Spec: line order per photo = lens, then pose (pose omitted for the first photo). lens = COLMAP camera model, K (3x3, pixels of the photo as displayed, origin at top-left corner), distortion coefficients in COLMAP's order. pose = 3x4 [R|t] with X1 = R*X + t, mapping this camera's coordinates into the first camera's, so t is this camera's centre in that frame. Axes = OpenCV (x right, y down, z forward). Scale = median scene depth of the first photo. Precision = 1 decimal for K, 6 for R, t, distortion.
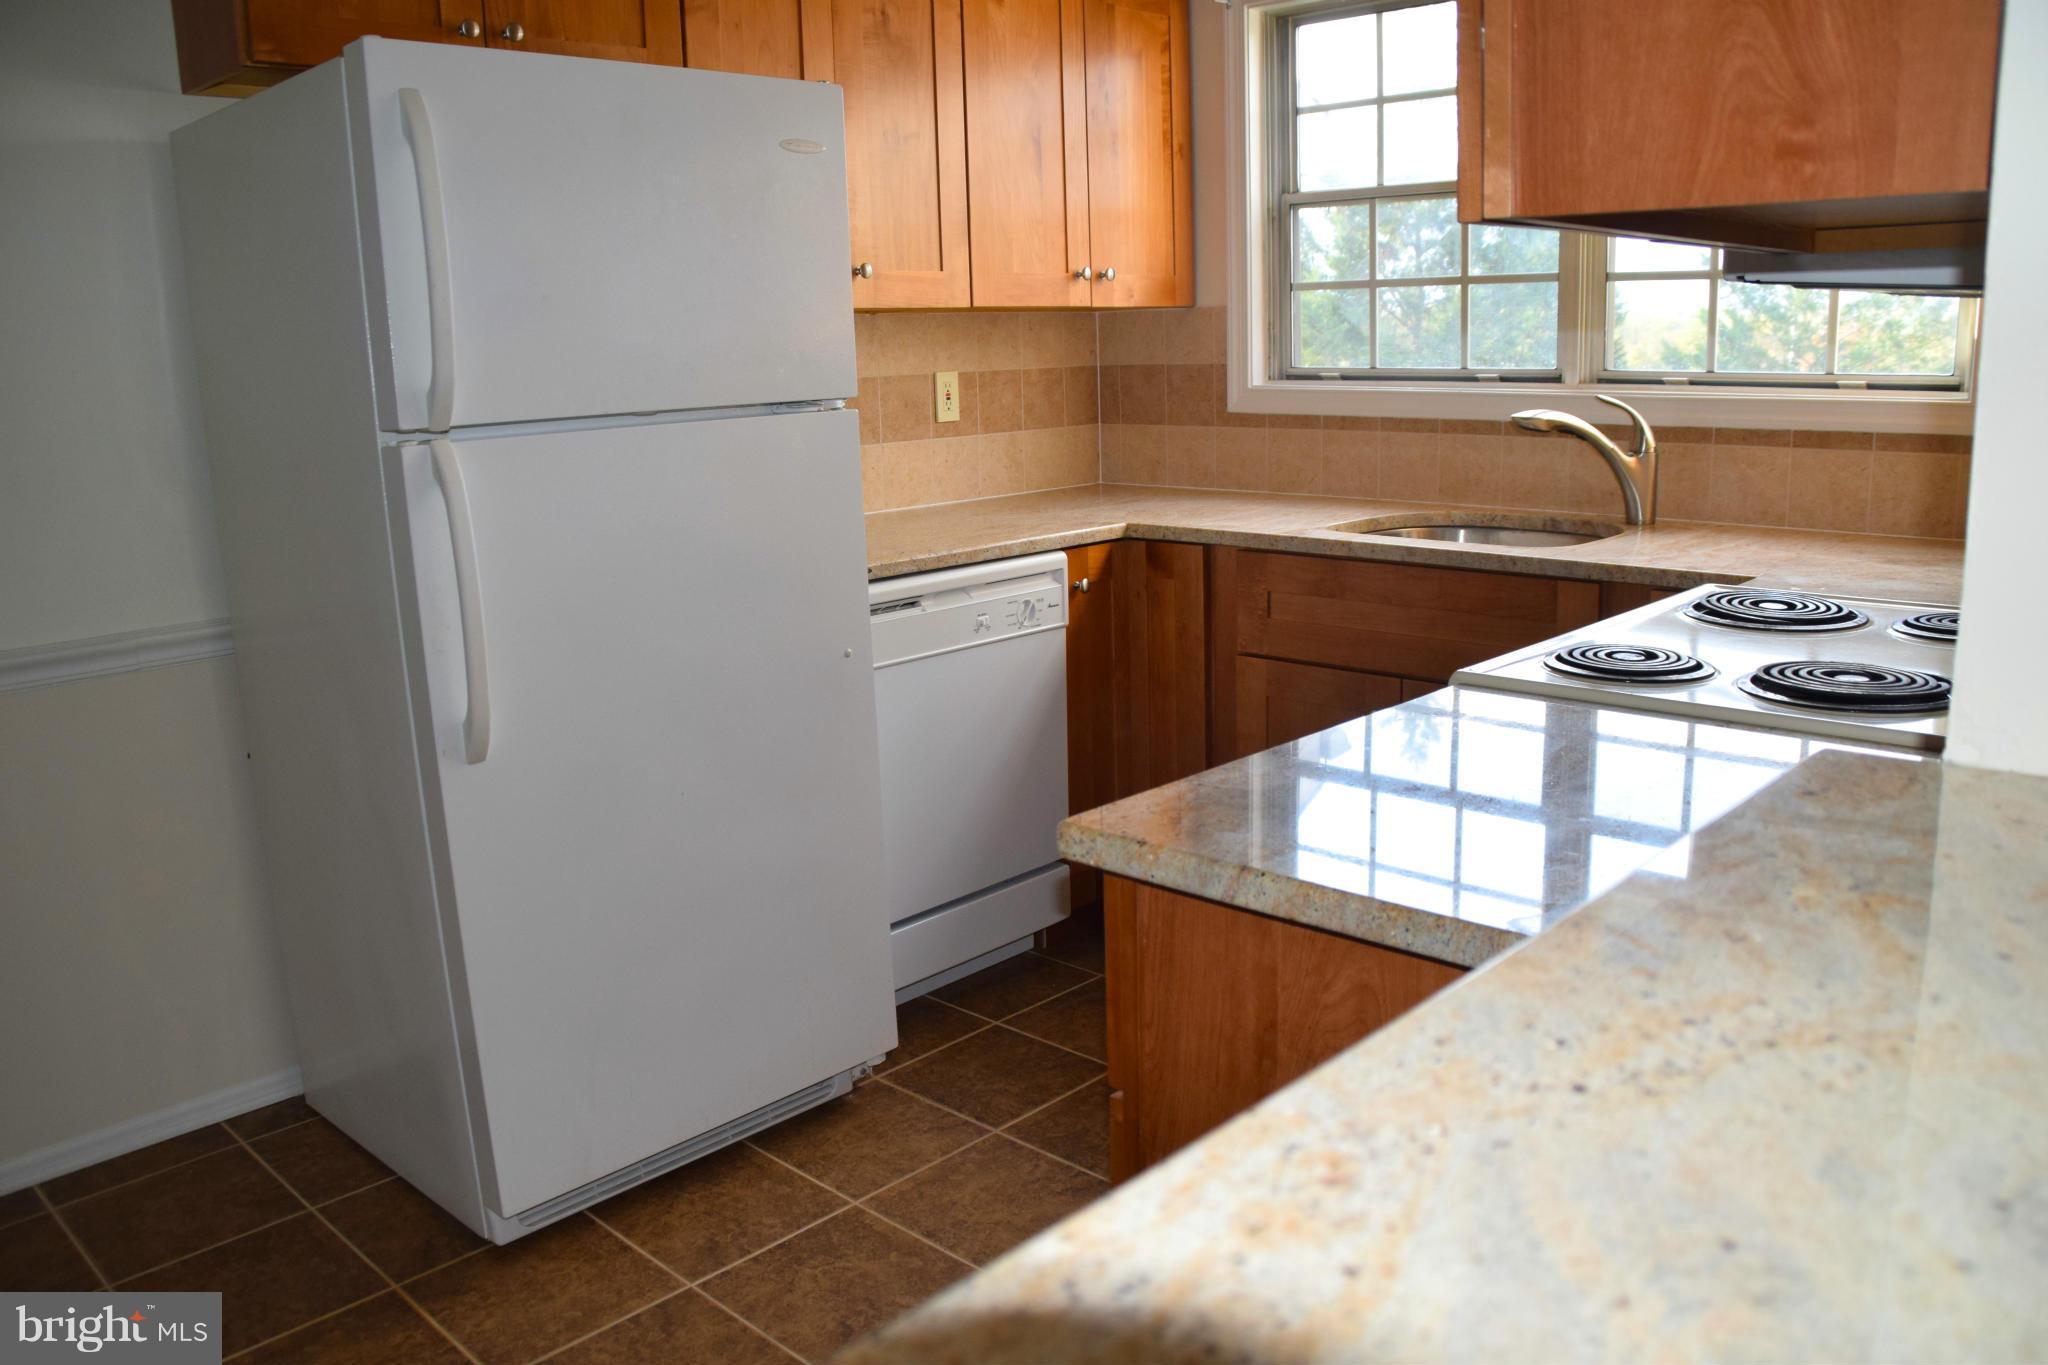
lens RADIAL K [[1577.2, 0, 1032.1], [0, 1577.2, 711.7], [0, 0, 1]] dist [-0.174705, 0.107977]
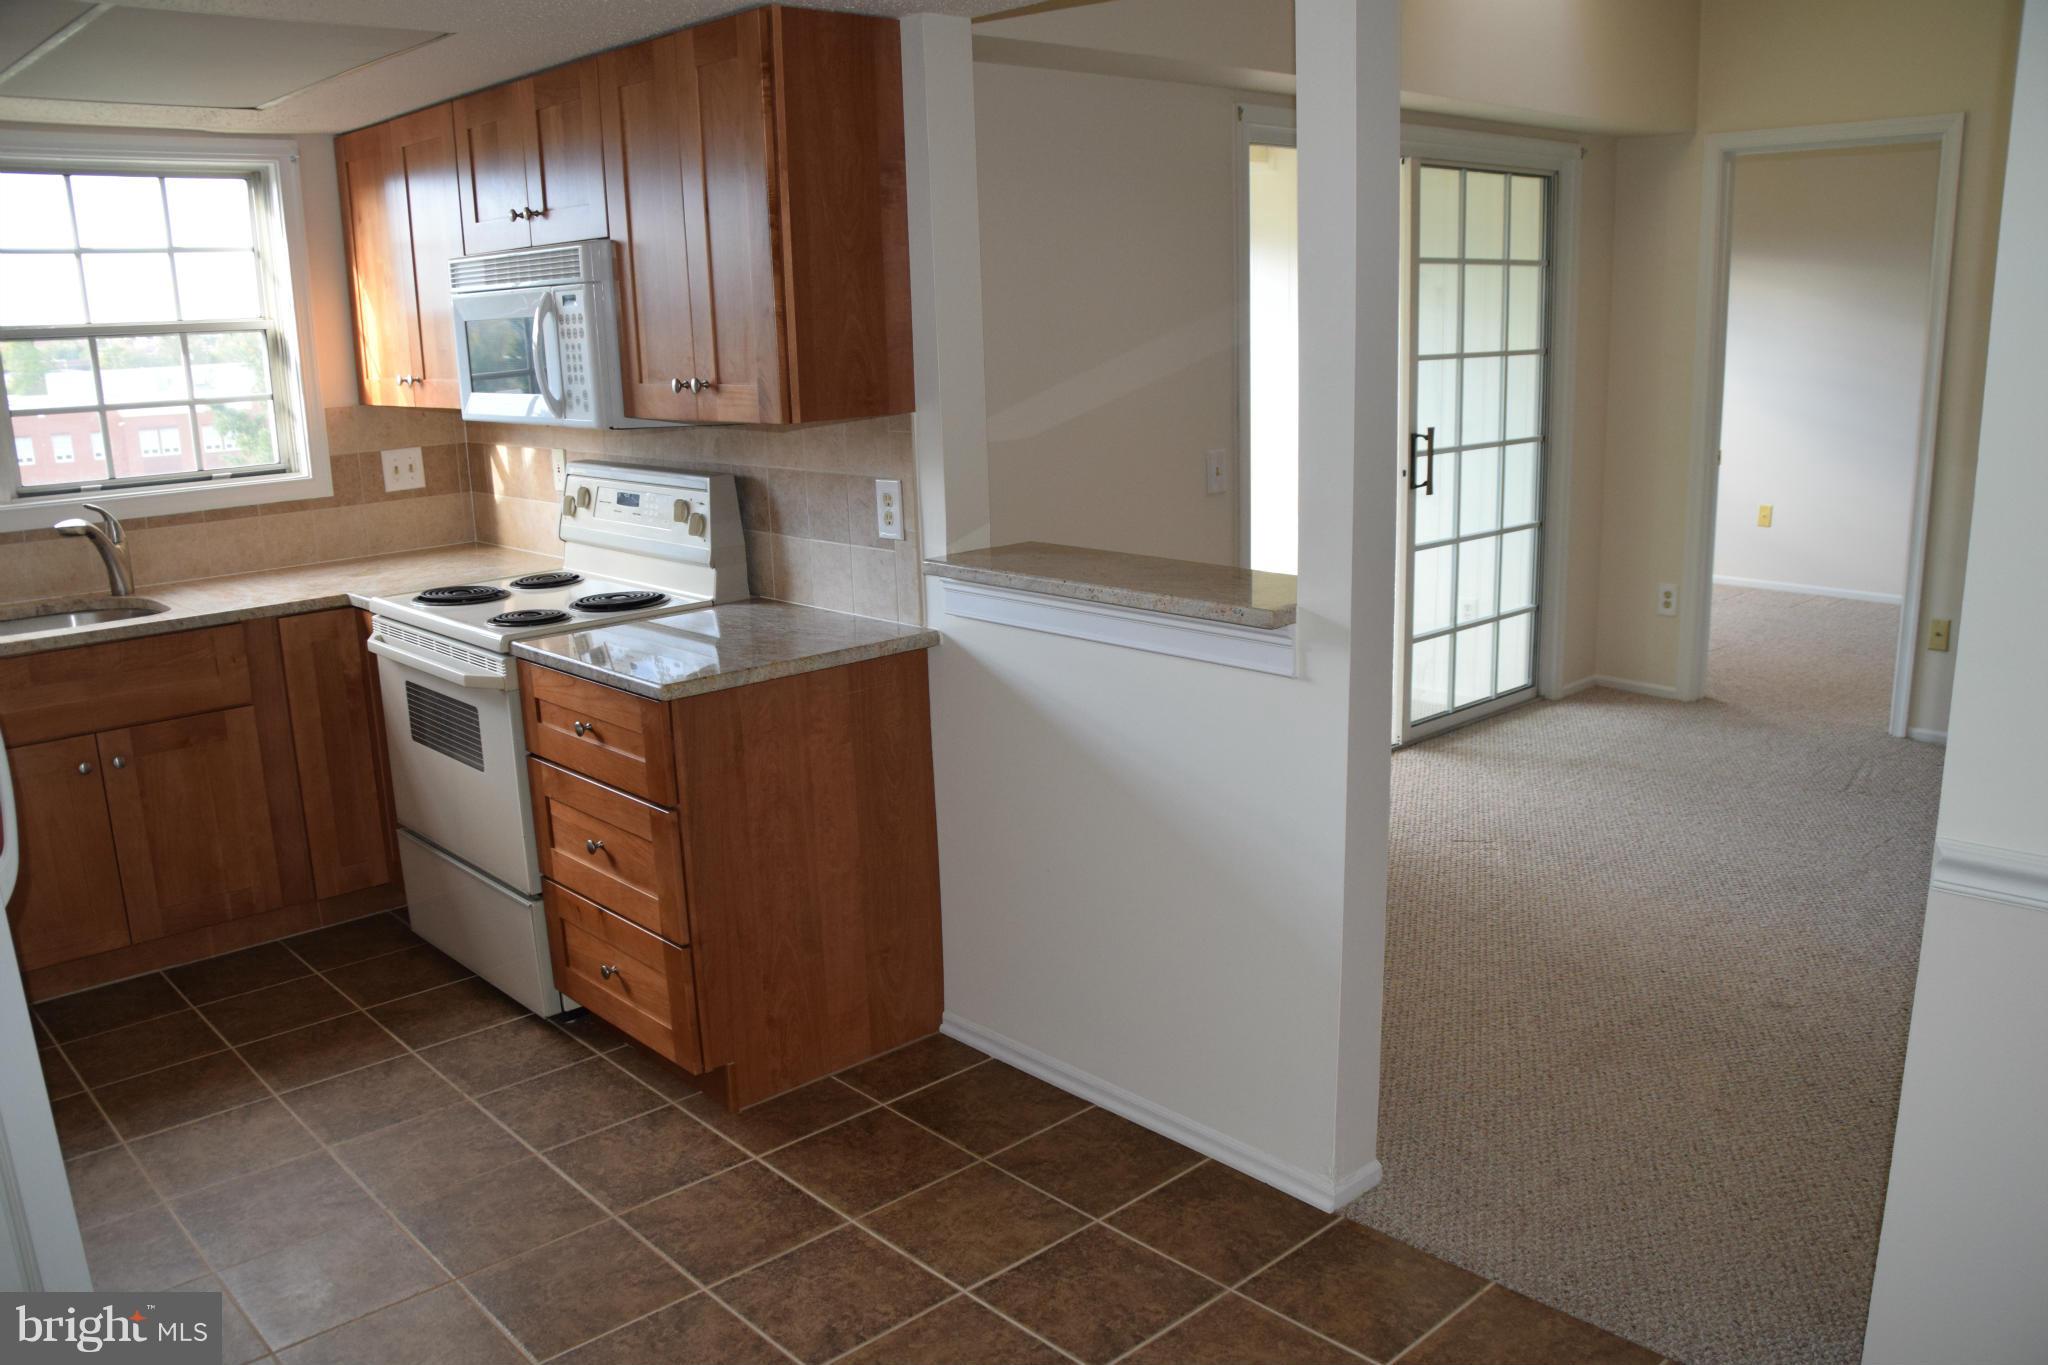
lens RADIAL K [[1612.4, 0, 1030.9], [0, 1612.4, 721.4], [0, 0, 1]] dist [-0.167415, 0.119913]
pose [[0.060722, -0.220488, 0.973498, -0.801077], [0.250391, 0.947477, 0.198977, -0.075716], [-0.966239, 0.231673, 0.112741, 0.084708]]
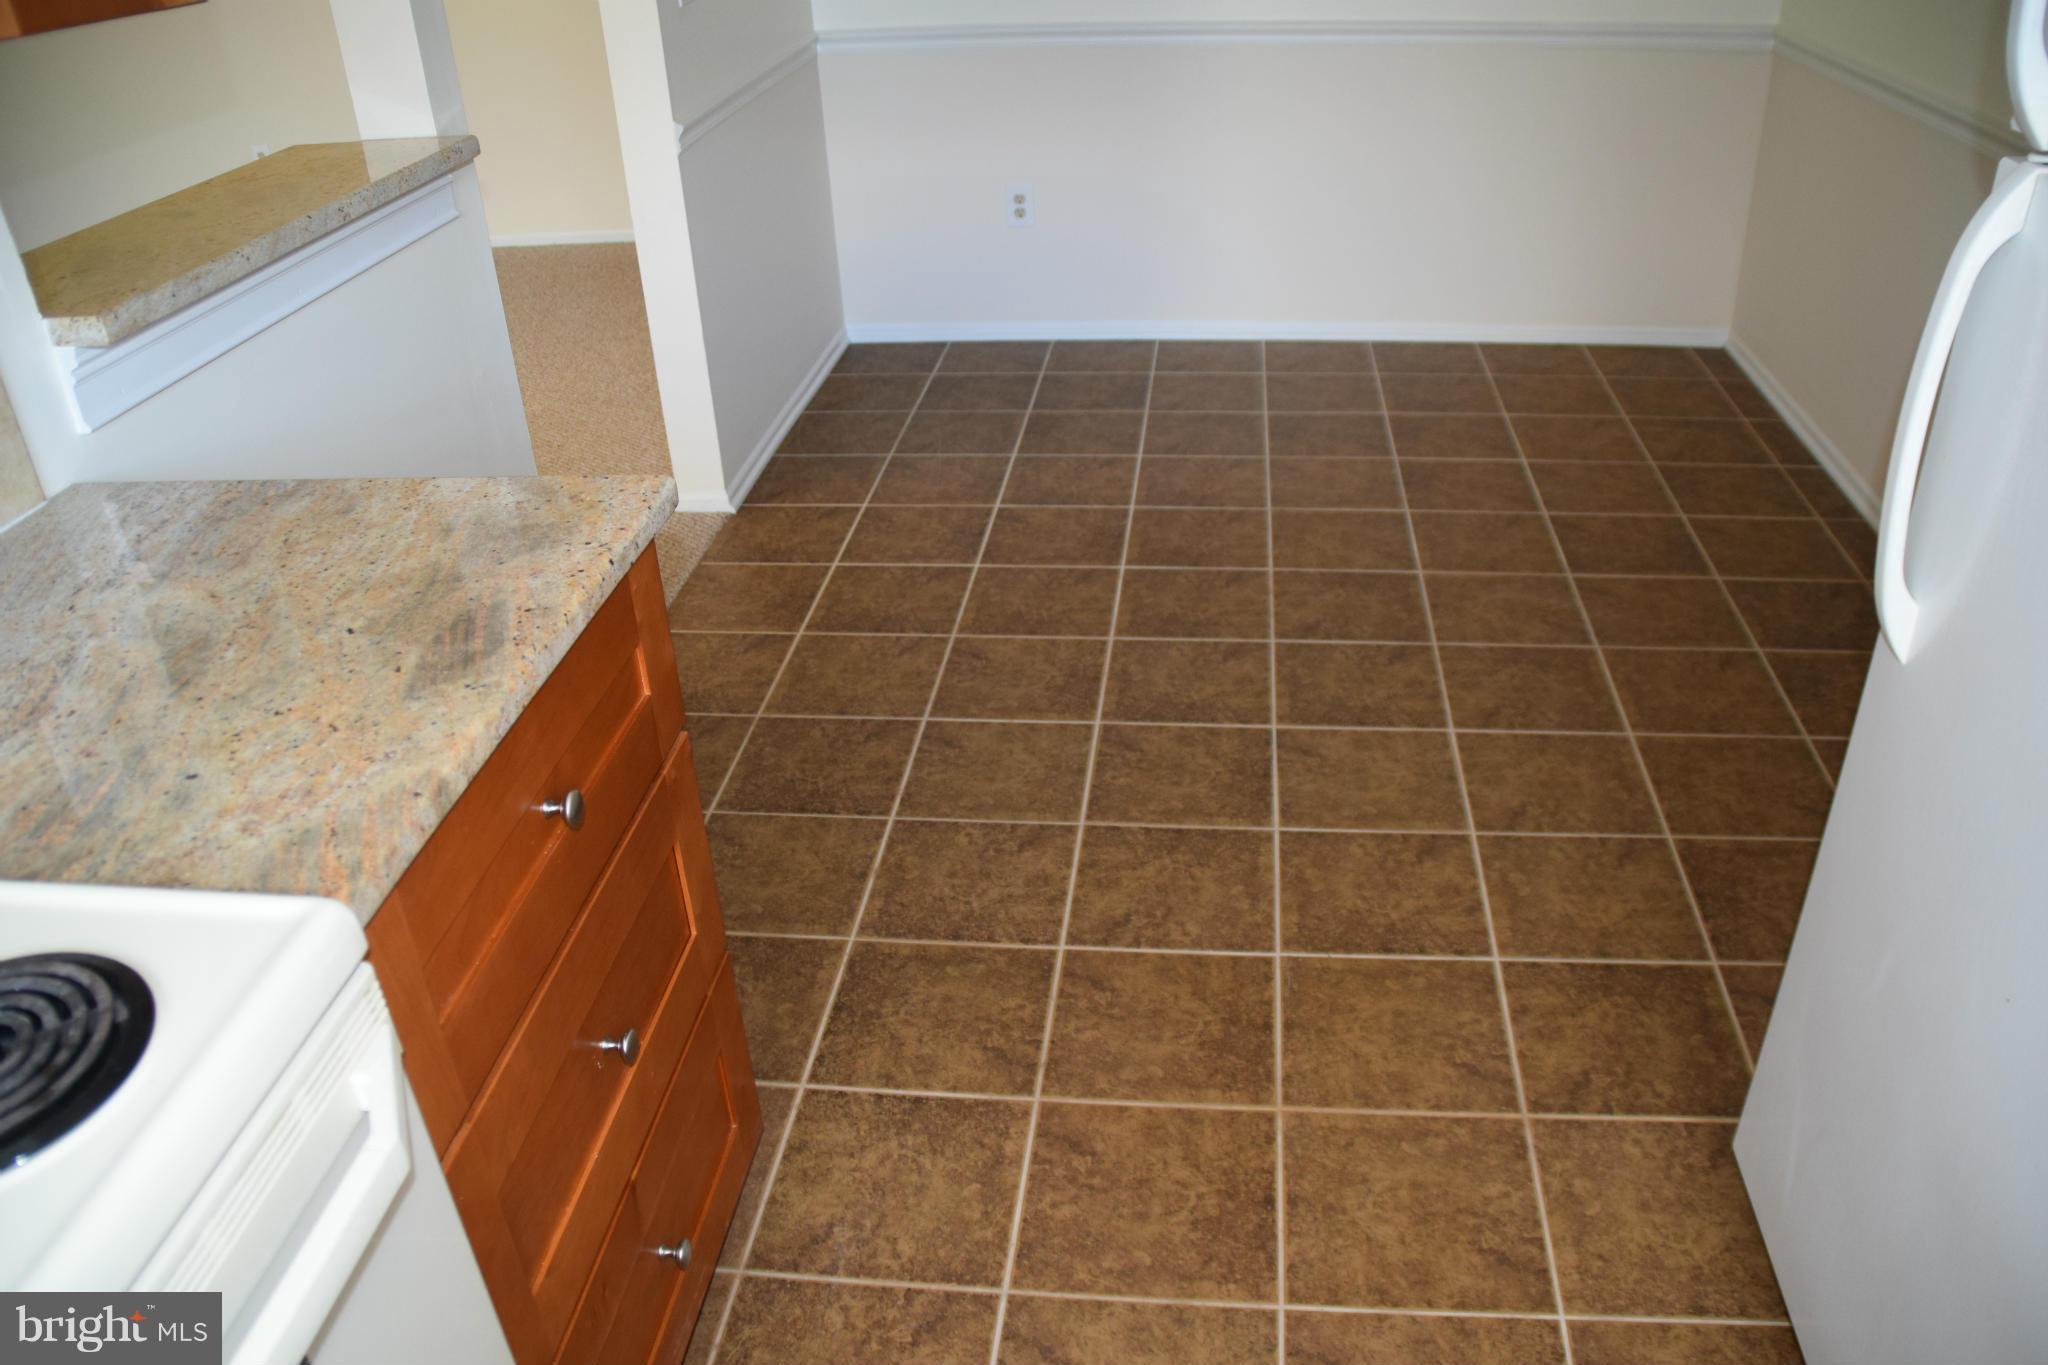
lens RADIAL K [[1577.2, 0, 1032.1], [0, 1577.2, 711.7], [0, 0, 1]] dist [-0.174705, 0.107977]
pose [[-0.796728, 0.364706, -0.481885, 0.151343], [-0.069911, 0.736403, 0.672921, -0.215134], [0.600281, 0.569824, -0.561216, 0.686495]]
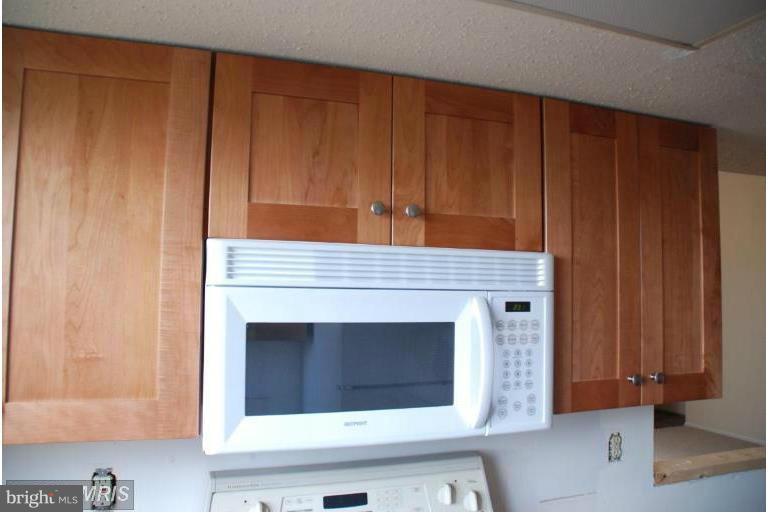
lens RADIAL K [[569.6, 0, 374.3], [0, 569.6, 256.8], [0, 0, 1]] dist [-0.097821, 0.001848]
pose [[-0.887598, 0.051352, 0.457747, 0.118619], [0.120914, 0.984891, 0.123971, -0.289053], [-0.444465, 0.165385, -0.880397, 0.767090]]
